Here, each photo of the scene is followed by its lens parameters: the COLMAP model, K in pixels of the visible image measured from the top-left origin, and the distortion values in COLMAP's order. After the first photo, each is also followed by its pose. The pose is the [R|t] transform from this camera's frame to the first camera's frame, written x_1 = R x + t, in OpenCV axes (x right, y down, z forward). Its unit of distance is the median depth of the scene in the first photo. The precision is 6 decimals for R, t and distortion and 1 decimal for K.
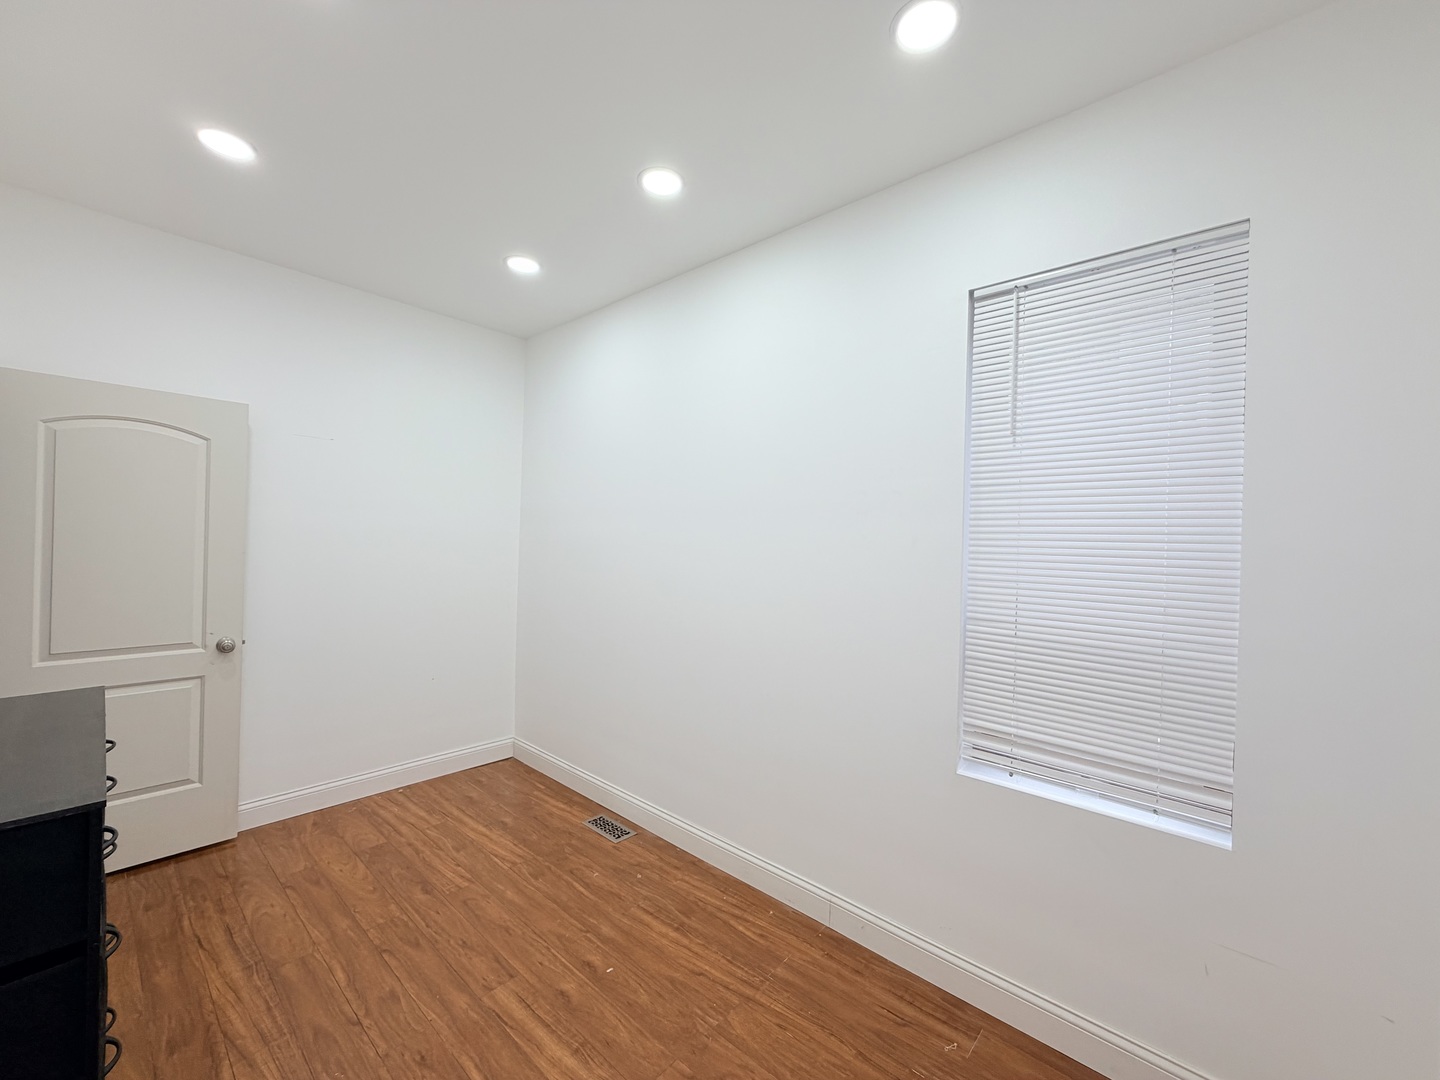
lens RADIAL K [[576.3, 0, 718.0], [0, 576.3, 538.4], [0, 0, 1]] dist [0.000427, -0.000094]
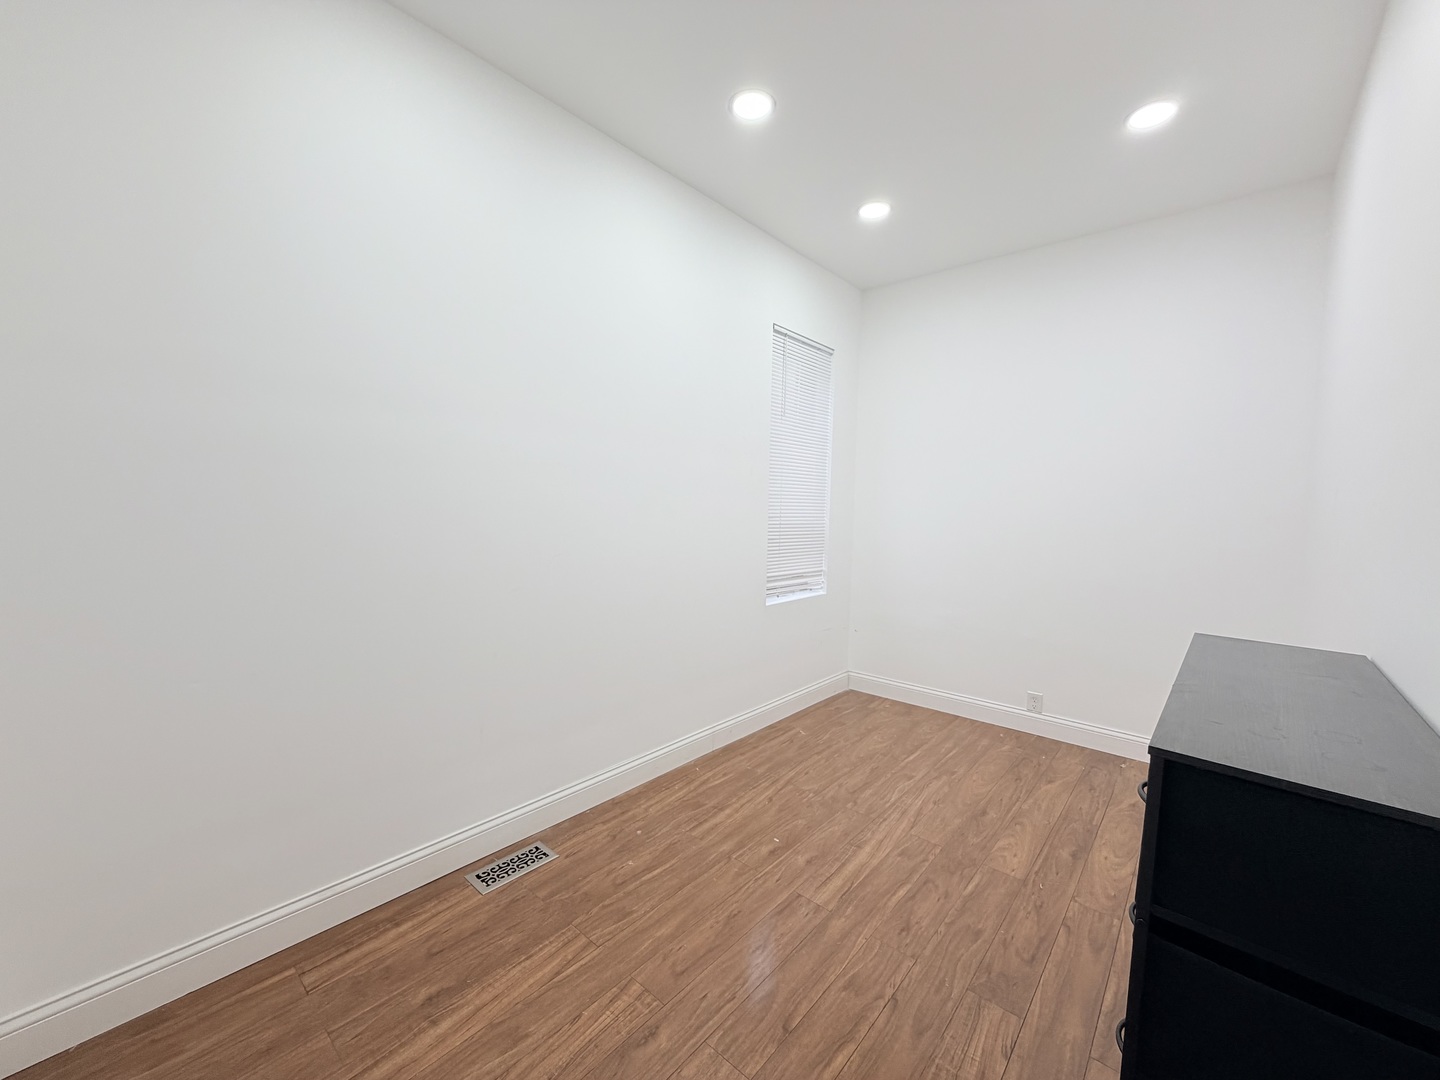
lens RADIAL K [[576.3, 0, 714.1], [0, 576.3, 542.4], [0, 0, 1]] dist [0.000427, -0.000094]
pose [[-0.007886, -0.096819, 0.995271, -1.264080], [-0.028168, 0.994928, 0.096562, 0.049119], [-0.999572, -0.027274, -0.010573, 1.143018]]
